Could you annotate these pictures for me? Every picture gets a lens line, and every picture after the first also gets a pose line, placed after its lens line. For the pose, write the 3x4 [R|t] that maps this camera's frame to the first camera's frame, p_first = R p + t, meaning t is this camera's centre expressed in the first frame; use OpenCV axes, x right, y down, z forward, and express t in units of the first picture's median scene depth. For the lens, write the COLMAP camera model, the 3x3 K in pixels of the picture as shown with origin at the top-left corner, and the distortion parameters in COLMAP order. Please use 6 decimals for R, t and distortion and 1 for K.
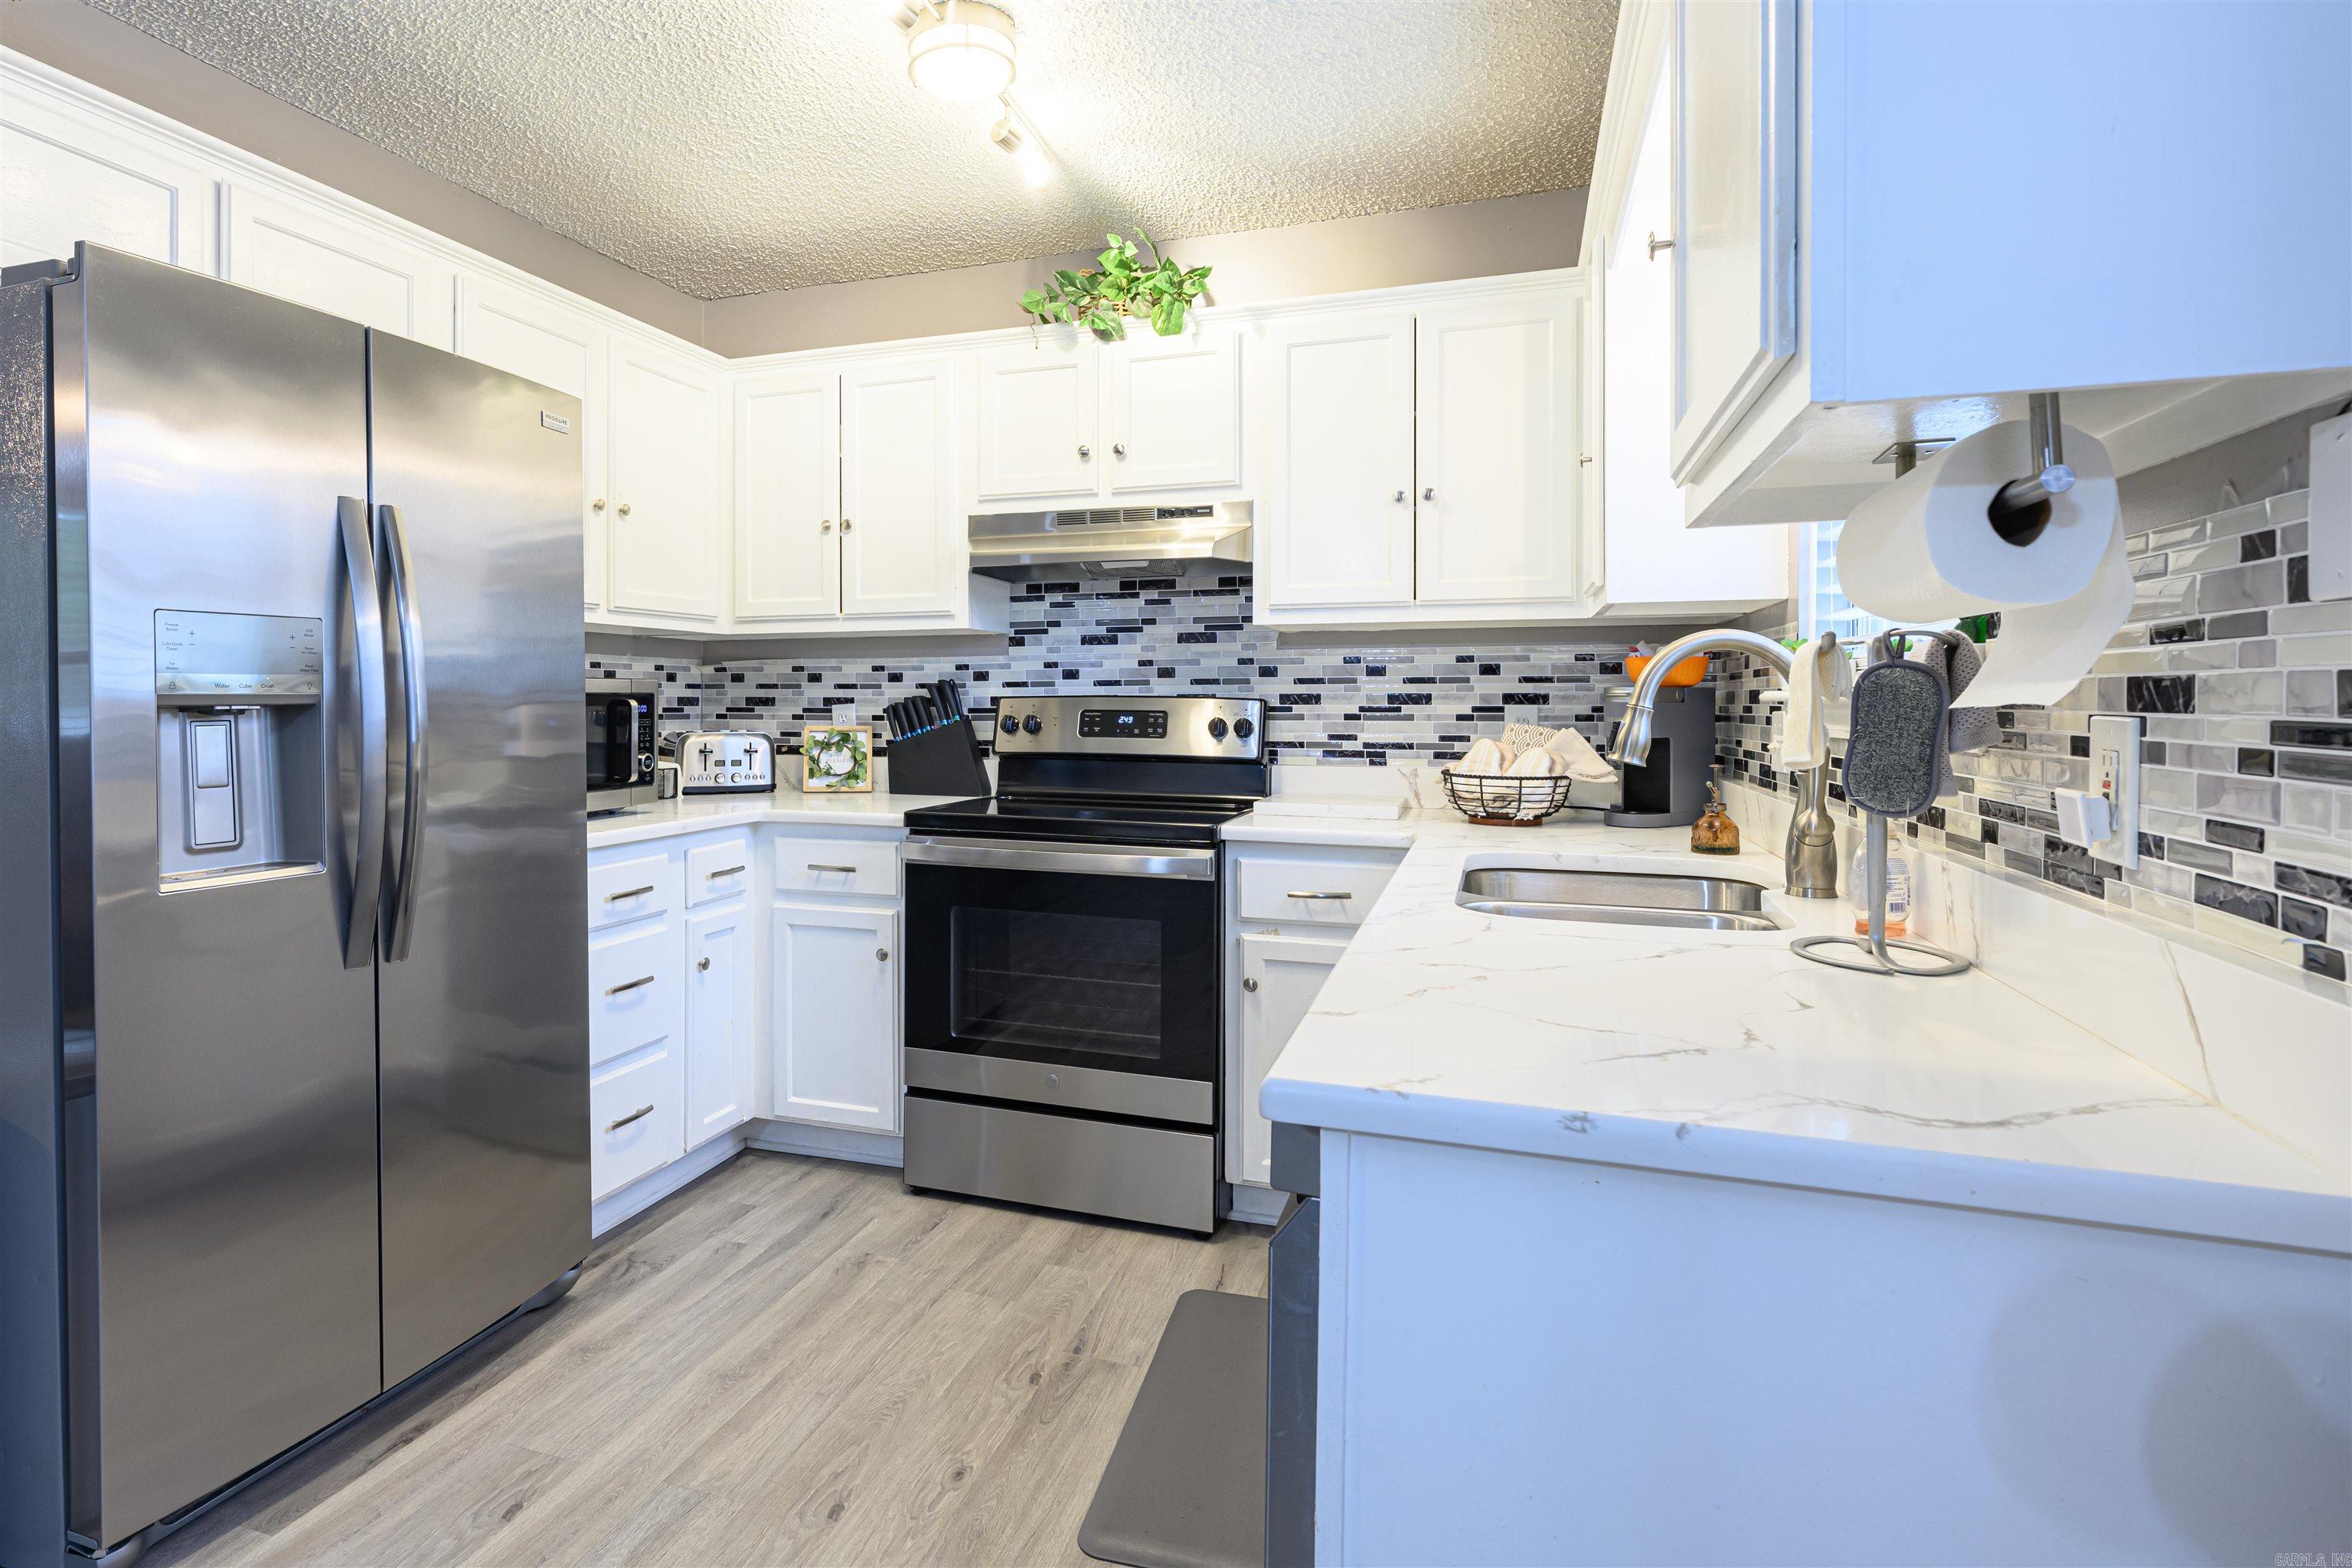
lens RADIAL K [[1231.1, 0, 1056.7], [0, 1231.1, 704.4], [0, 0, 1]] dist [0.000797, -0.000260]
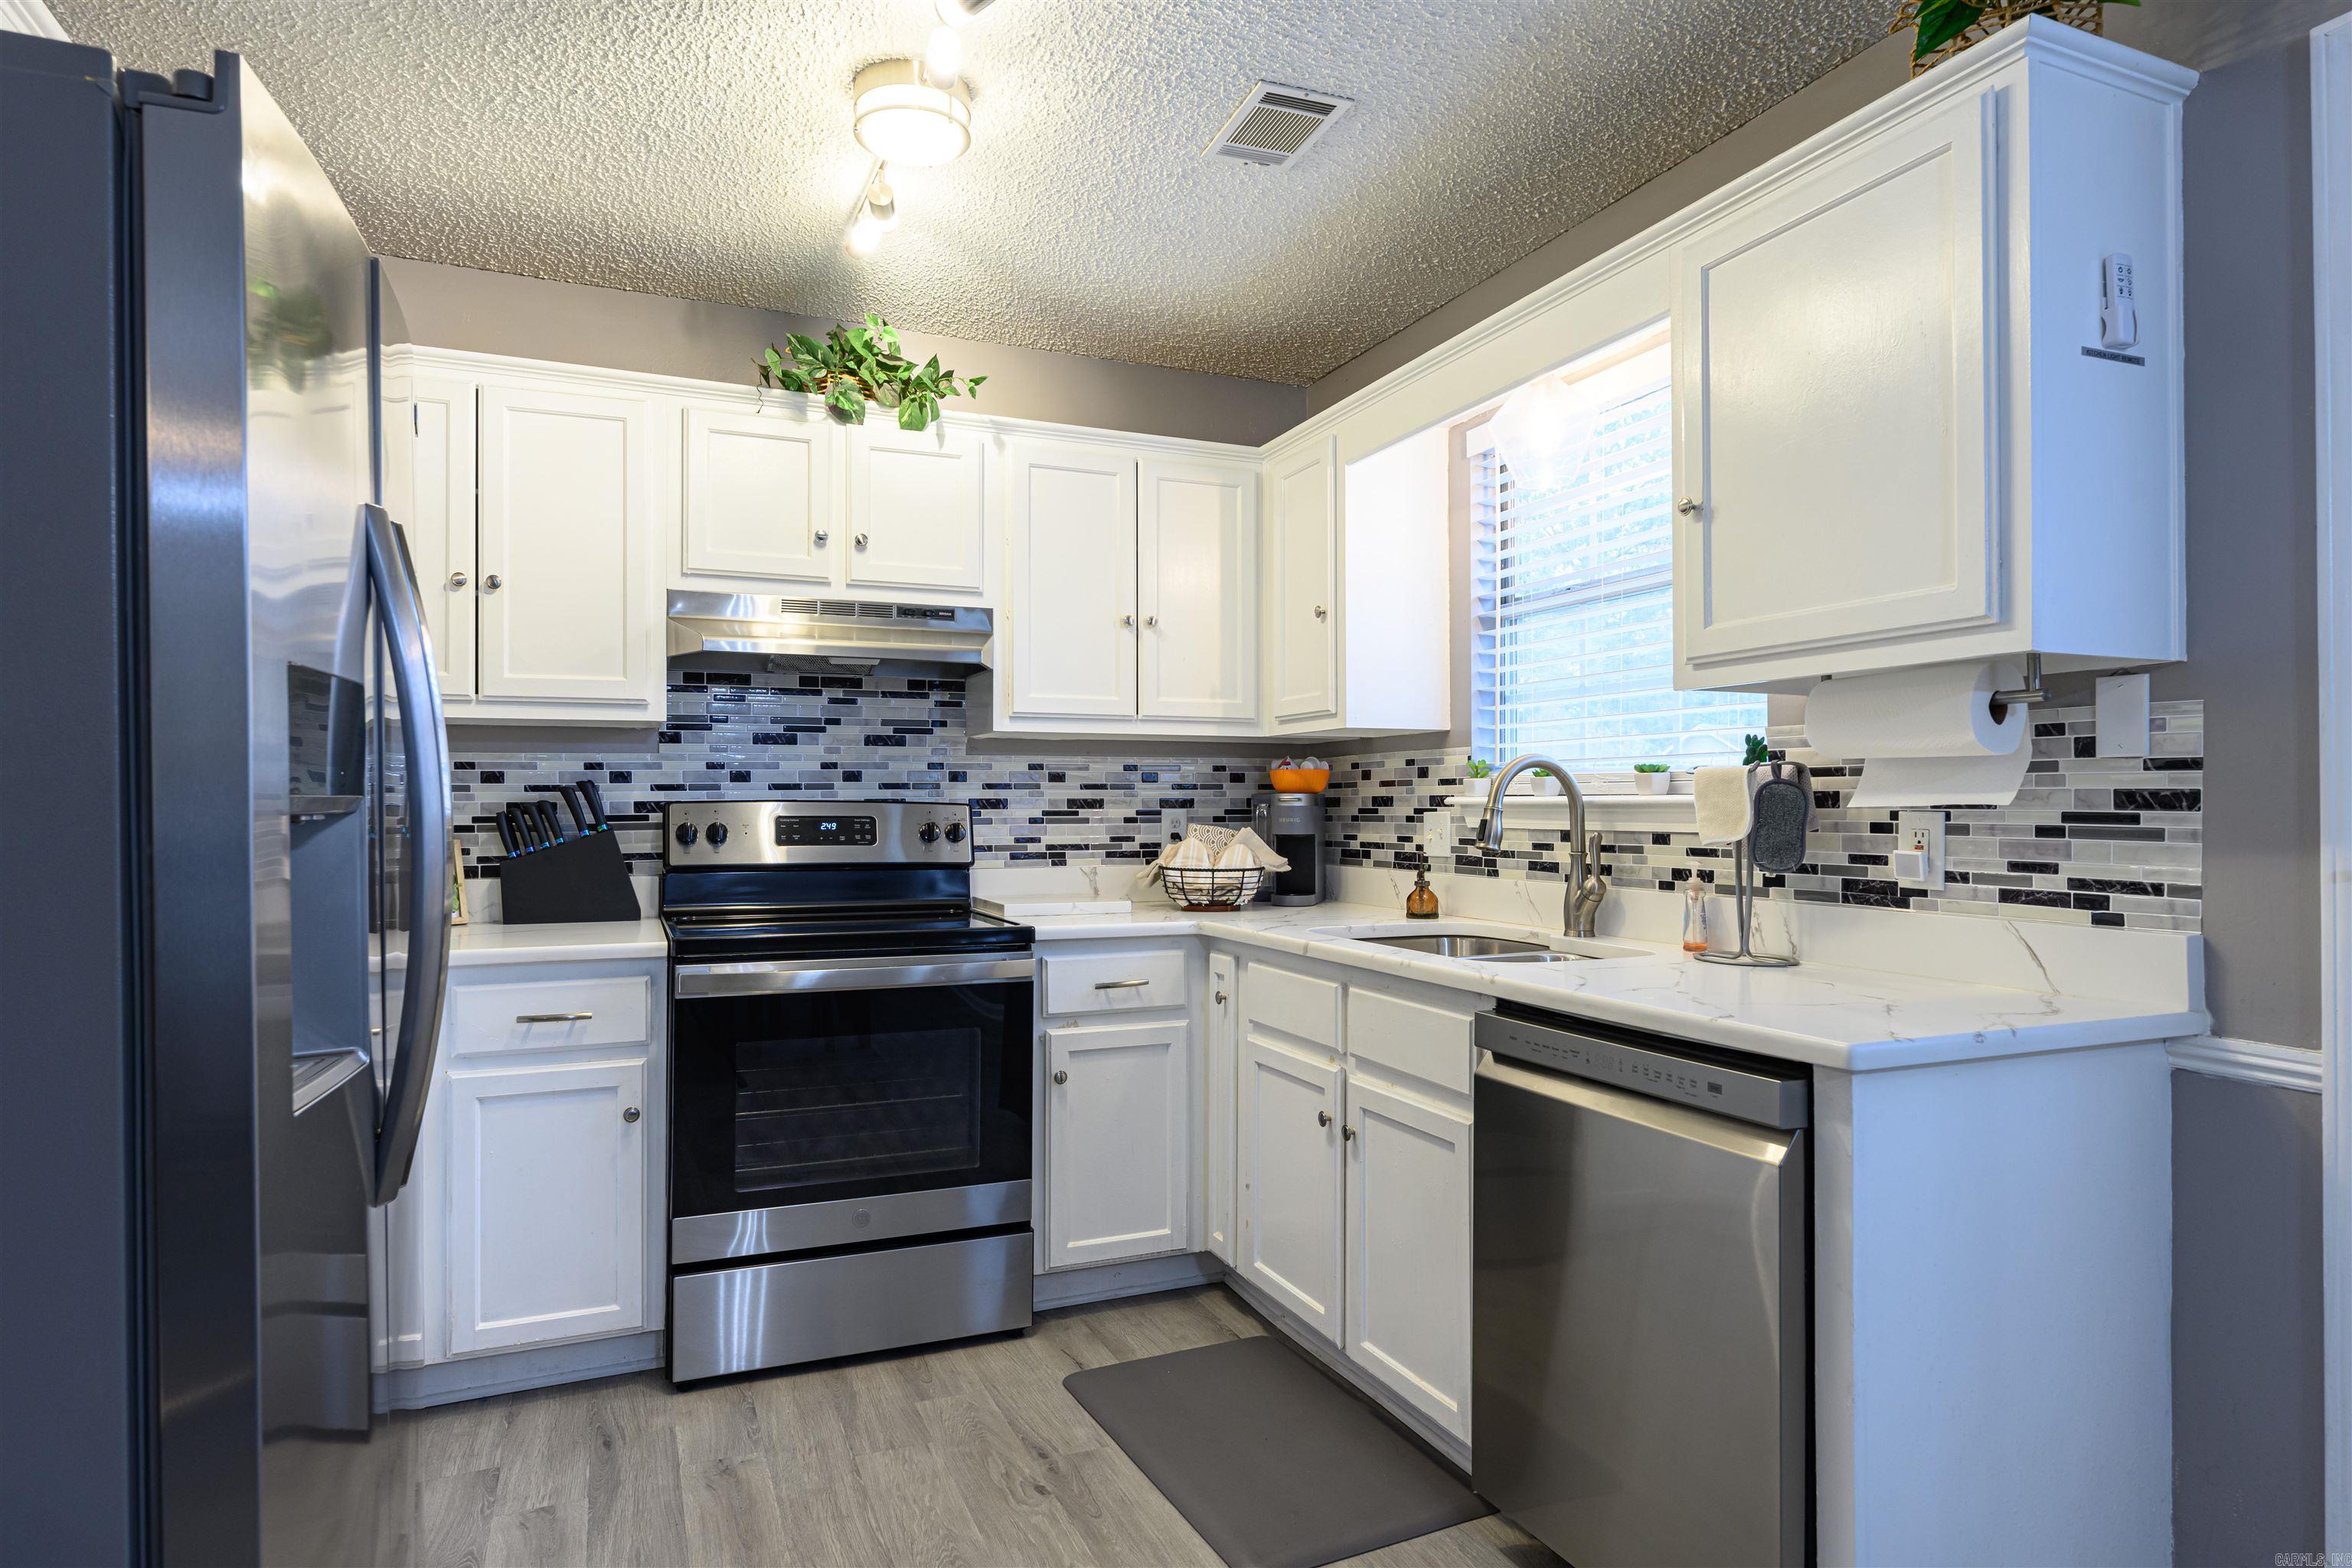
lens RADIAL K [[1305.3, 0, 1170.2], [0, 1305.3, 793.1], [0, 0, 1]] dist [0.000042, -0.000053]
pose [[0.729888, 0.004322, 0.683553, -0.465311], [0.004755, 0.999924, -0.011400, -0.000237], [-0.683550, 0.011571, 0.729812, 0.110546]]
